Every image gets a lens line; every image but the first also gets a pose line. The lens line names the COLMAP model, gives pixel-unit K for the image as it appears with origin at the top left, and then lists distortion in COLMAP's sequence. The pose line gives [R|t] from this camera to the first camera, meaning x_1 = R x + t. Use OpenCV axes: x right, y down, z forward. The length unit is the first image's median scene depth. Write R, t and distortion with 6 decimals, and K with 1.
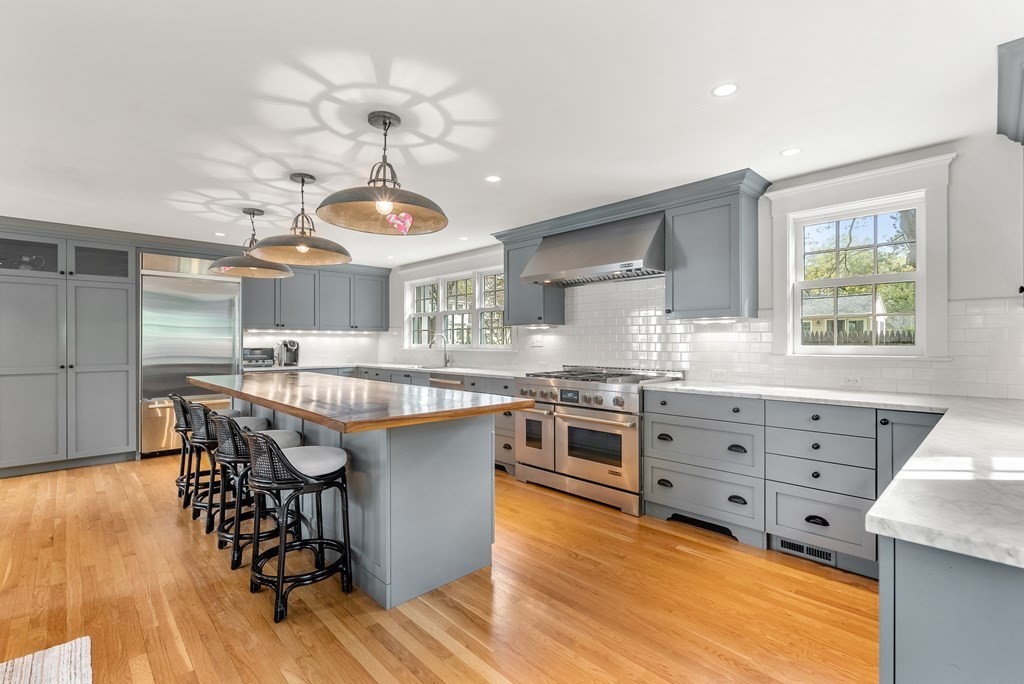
lens RADIAL K [[470.2, 0, 512.0], [0, 470.2, 342.0], [0, 0, 1]] dist [-0.000672, -0.000476]
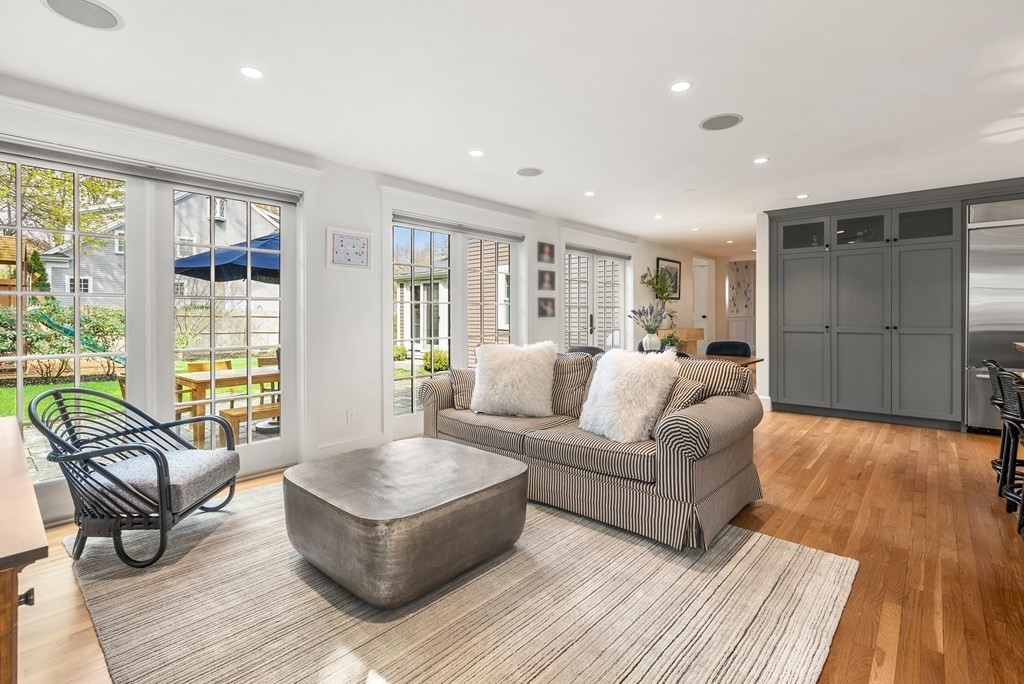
lens RADIAL K [[480.5, 0, 509.5], [0, 480.5, 316.7], [0, 0, 1]] dist [-0.002362, -0.000982]
pose [[0.073465, 0.000783, -0.997298, 0.092298], [0.001137, 0.999999, 0.000869, 0.029813], [0.997297, -0.001198, 0.073464, 0.059937]]
